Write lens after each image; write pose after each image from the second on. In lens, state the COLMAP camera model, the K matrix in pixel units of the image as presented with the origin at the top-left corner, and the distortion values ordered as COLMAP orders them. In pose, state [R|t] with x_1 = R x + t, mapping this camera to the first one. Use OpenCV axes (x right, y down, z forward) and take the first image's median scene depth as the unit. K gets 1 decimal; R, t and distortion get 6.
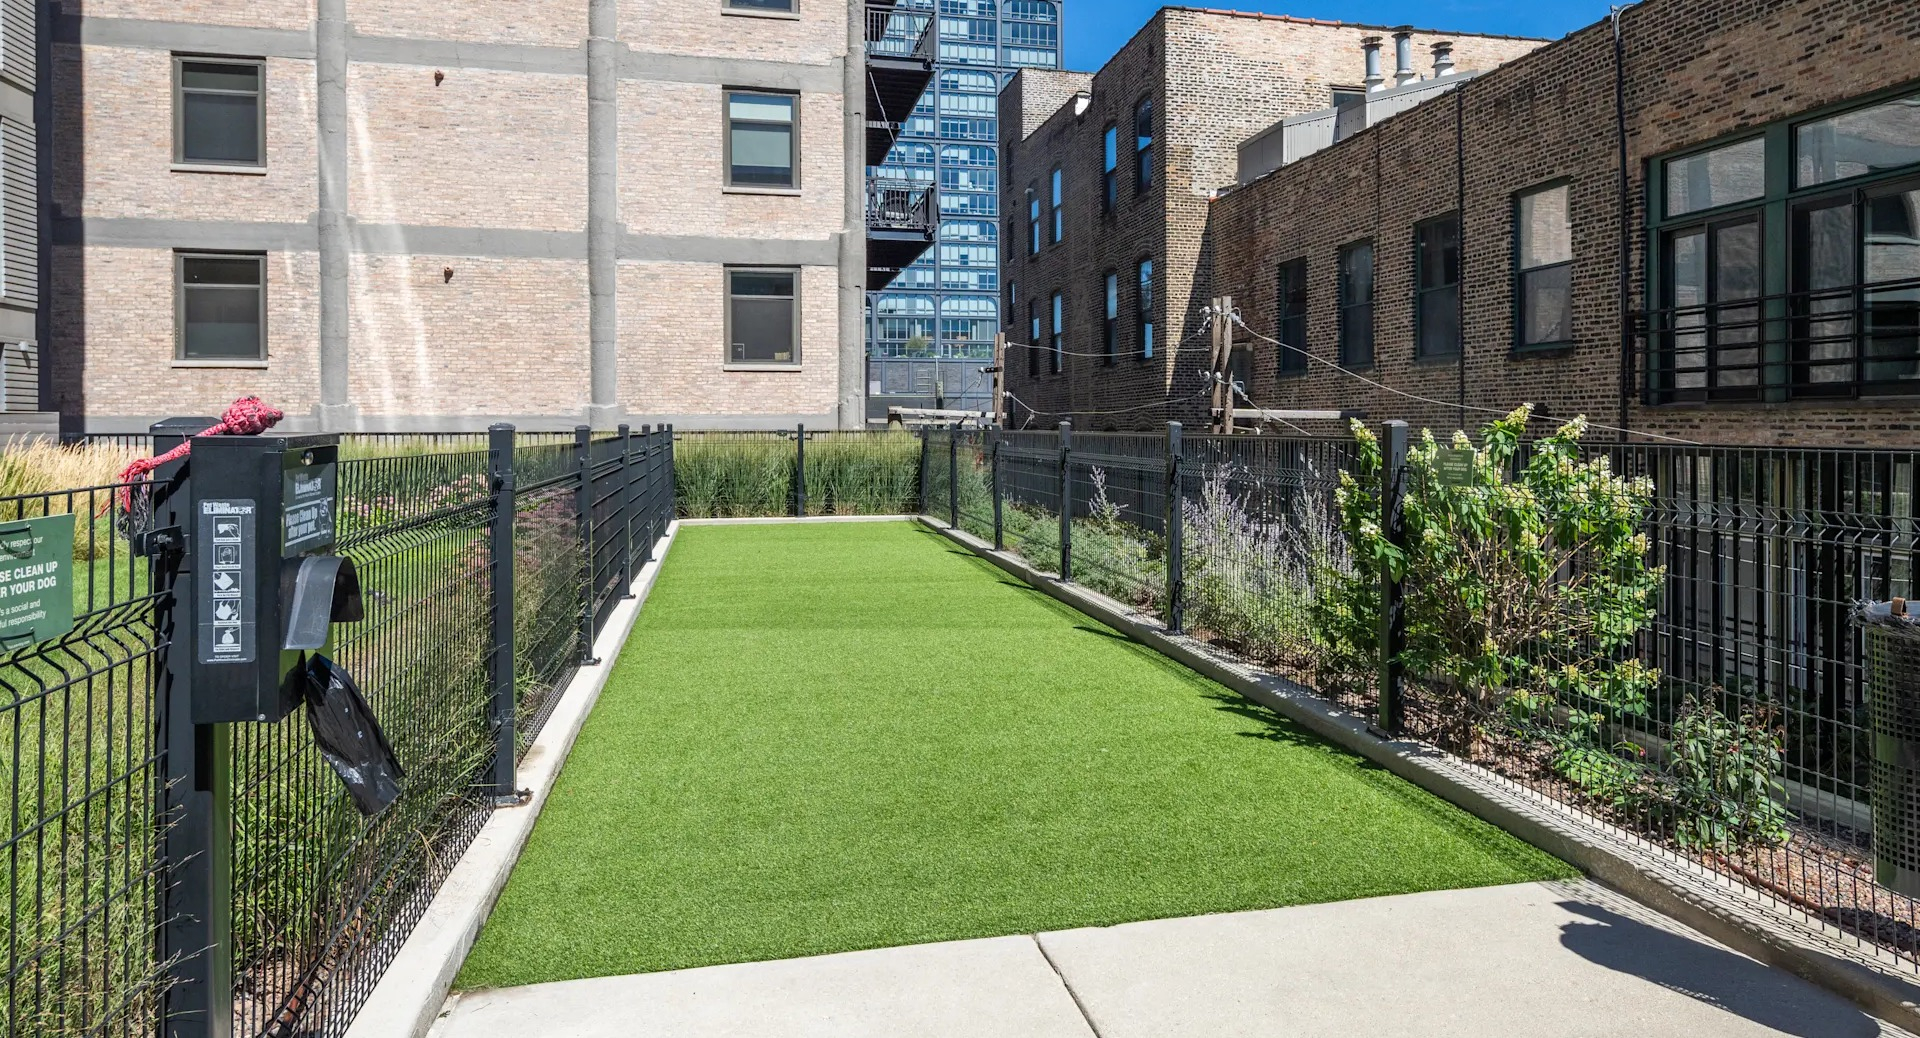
lens RADIAL K [[1156.9, 0, 963.8], [0, 1156.9, 457.2], [0, 0, 1]] dist [0.000721, -0.000266]
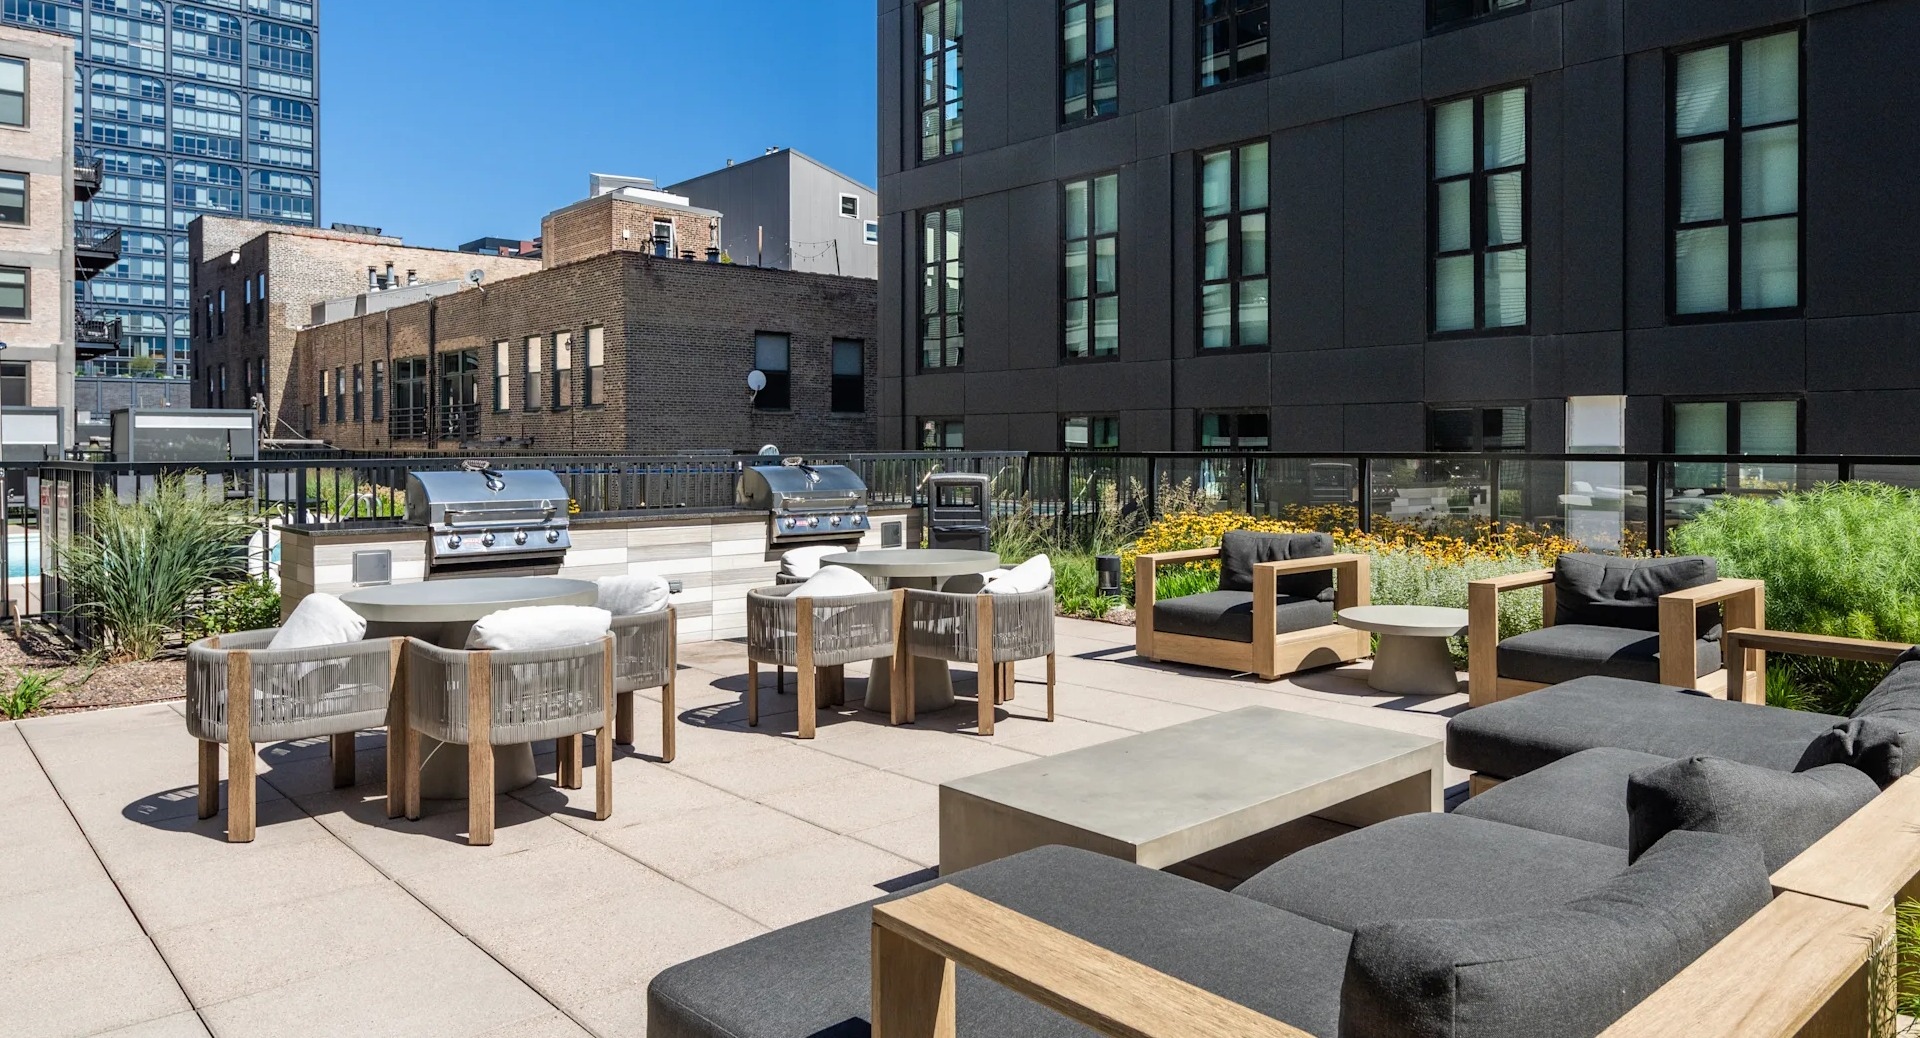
lens RADIAL K [[1156.9, 0, 963.8], [0, 1156.9, 457.2], [0, 0, 1]] dist [0.000721, -0.000266]
pose [[0.842262, -0.001600, 0.539066, 0.015911], [0.012453, 0.999786, -0.016490, 0.005298], [-0.538925, 0.020602, 0.842102, -0.183096]]
